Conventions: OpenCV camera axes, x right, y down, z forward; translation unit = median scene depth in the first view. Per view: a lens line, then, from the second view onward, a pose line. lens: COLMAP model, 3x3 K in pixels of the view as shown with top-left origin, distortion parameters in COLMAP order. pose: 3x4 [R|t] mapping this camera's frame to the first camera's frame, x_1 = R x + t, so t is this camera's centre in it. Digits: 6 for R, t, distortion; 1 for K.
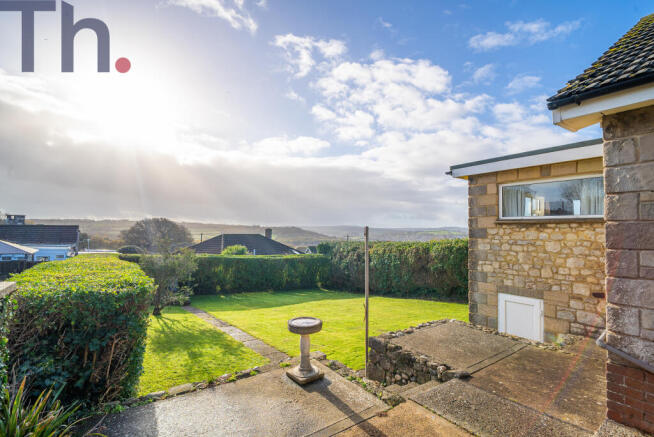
lens RADIAL K [[306.6, 0, 314.7], [0, 306.6, 220.8], [0, 0, 1]] dist [-0.006798, 0.000890]
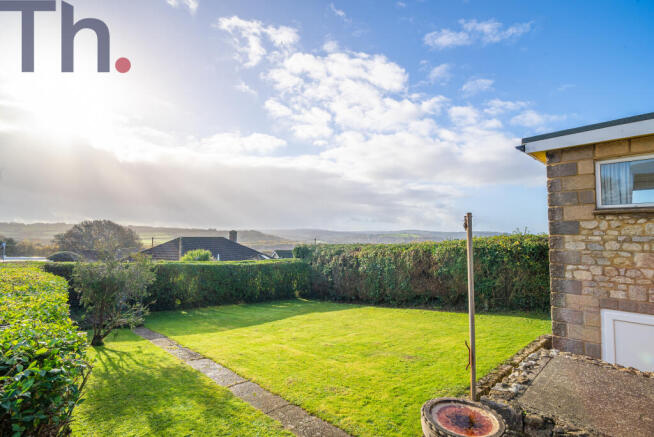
lens RADIAL K [[322.3, 0, 318.2], [0, 322.3, 216.9], [0, 0, 1]] dist [-0.009246, 0.000617]
pose [[0.992530, 0.001352, 0.121991, -0.149383], [0.001096, 0.999799, -0.019997, 0.028500], [-0.121994, 0.019981, 0.992330, 0.295806]]
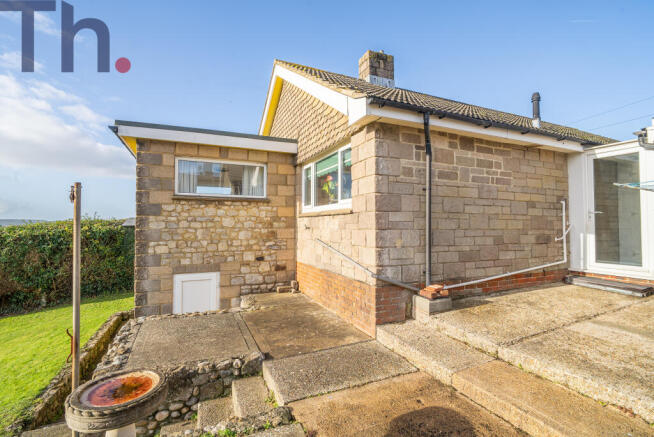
lens RADIAL K [[306.6, 0, 333.9], [0, 306.6, 216.8], [0, 0, 1]] dist [-0.006798, 0.000890]
pose [[0.181934, 0.013292, 0.983221, -0.197753], [-0.032110, 0.999456, -0.007570, 0.049658], [-0.982786, -0.030194, 0.182262, 0.339030]]
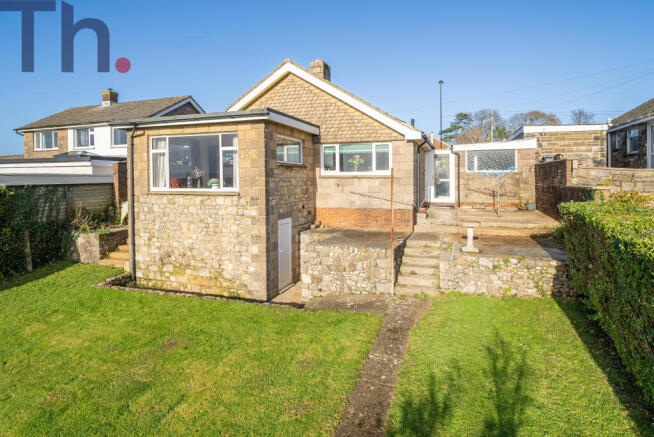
lens RADIAL K [[343.2, 0, 352.9], [0, 343.2, 183.3], [0, 0, 1]] dist [-0.001452, -0.002239]
pose [[-0.616018, -0.022660, 0.787406, -0.639065], [-0.034832, 0.999392, 0.001510, 0.064249], [-0.786962, -0.026497, -0.616432, 1.501701]]
